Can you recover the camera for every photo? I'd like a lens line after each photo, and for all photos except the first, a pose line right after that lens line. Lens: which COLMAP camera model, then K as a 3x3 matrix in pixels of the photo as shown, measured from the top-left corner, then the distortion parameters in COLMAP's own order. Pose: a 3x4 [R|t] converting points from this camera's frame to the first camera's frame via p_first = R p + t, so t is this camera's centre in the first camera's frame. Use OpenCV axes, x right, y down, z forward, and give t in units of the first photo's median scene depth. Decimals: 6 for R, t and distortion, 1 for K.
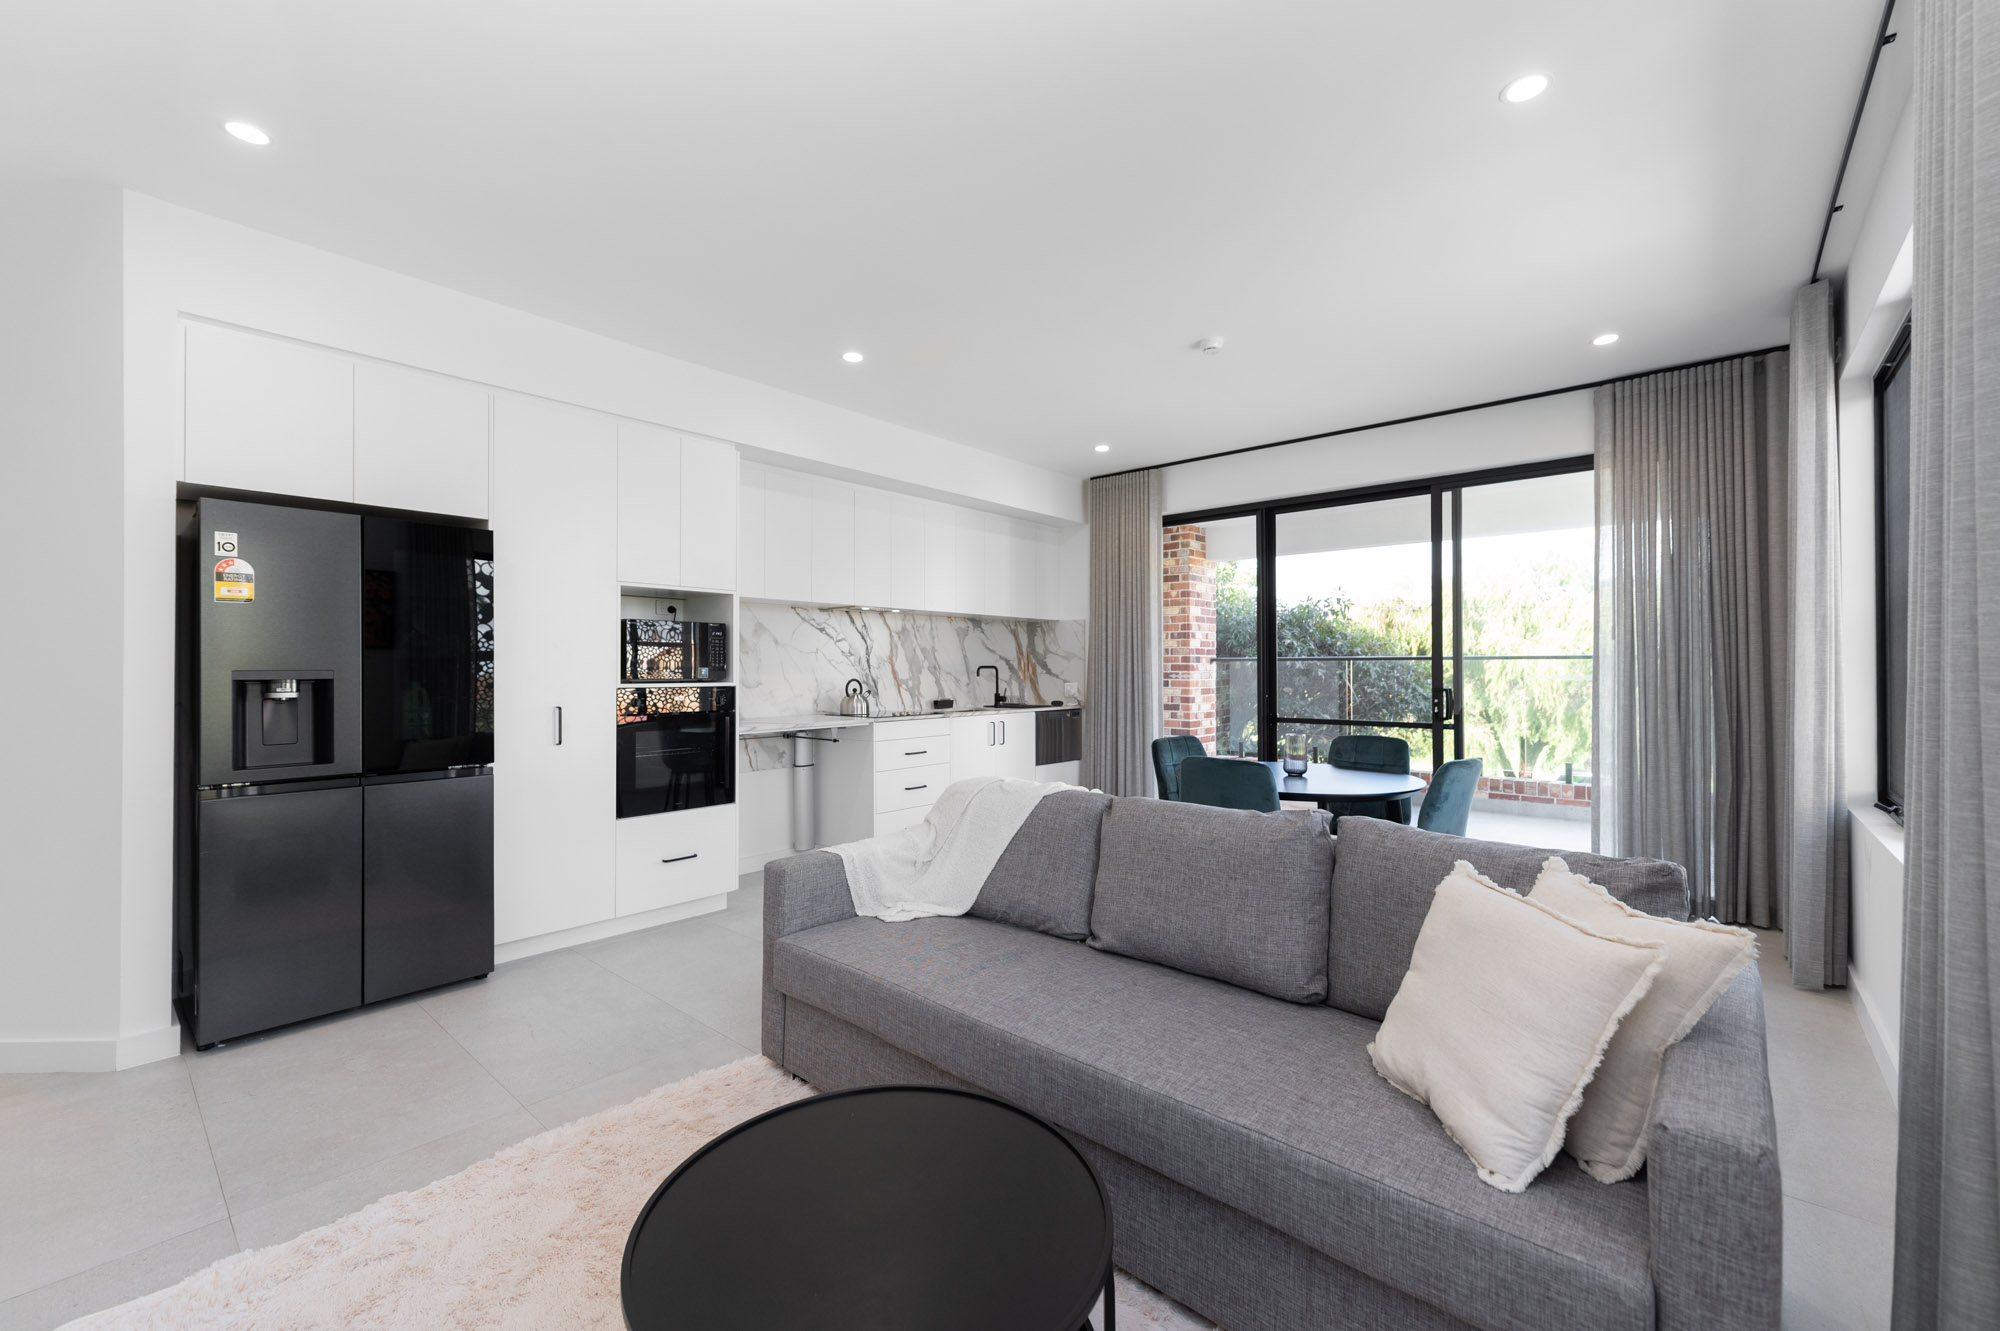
lens RADIAL K [[811.0, 0, 990.4], [0, 811.0, 665.0], [0, 0, 1]] dist [0.006641, -0.001967]
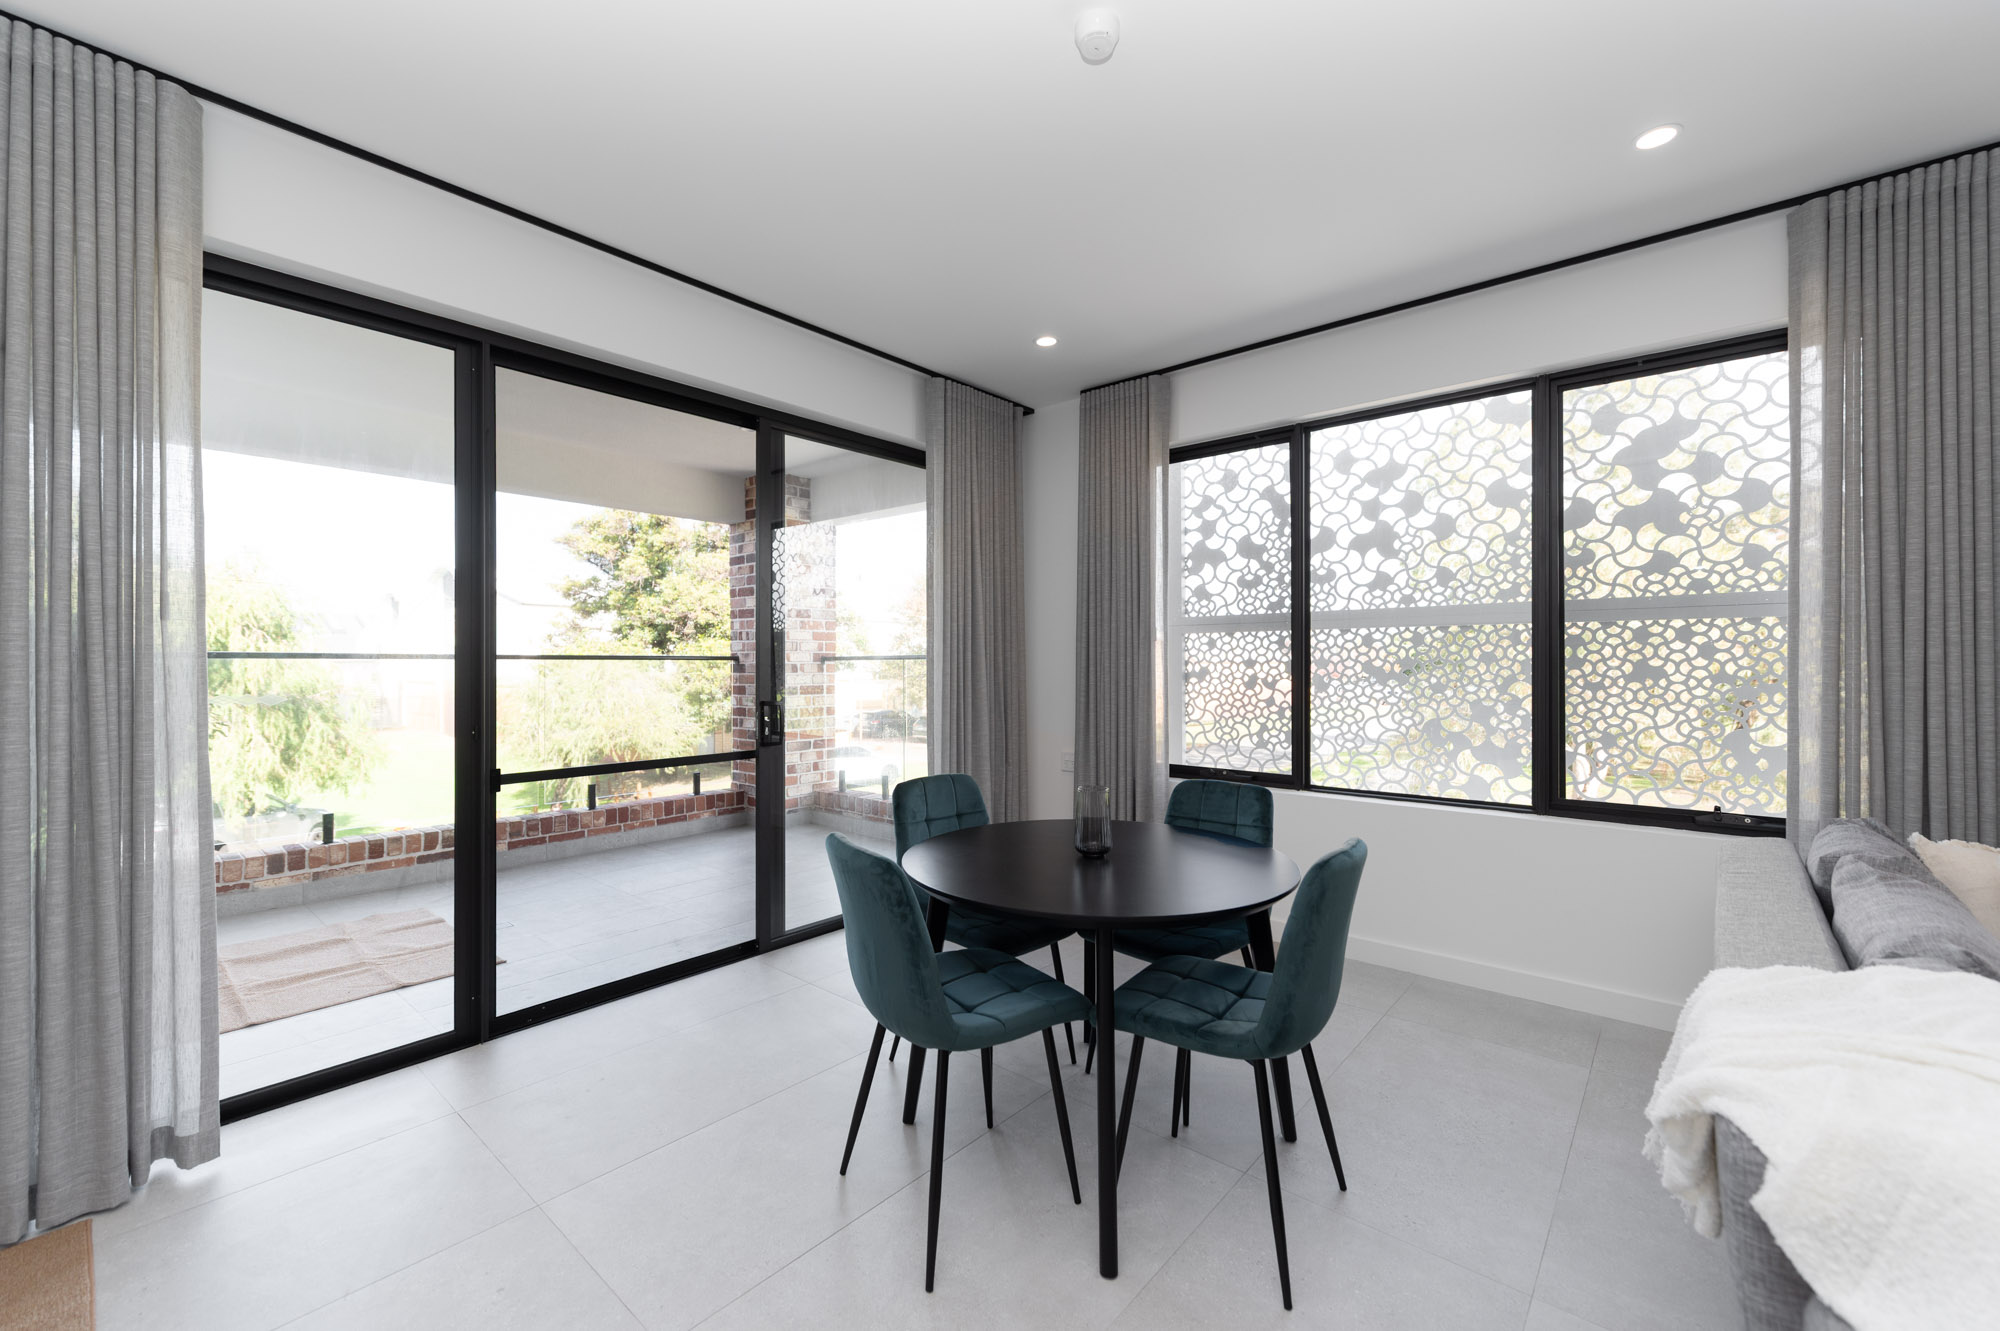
lens RADIAL K [[811.0, 0, 1001.4], [0, 811.0, 660.0], [0, 0, 1]] dist [0.006641, -0.001967]
pose [[-0.013351, 0.005112, 0.999898, -0.139853], [-0.002484, 0.999984, -0.005146, -0.003862], [-0.999908, -0.002553, -0.013338, 0.655708]]
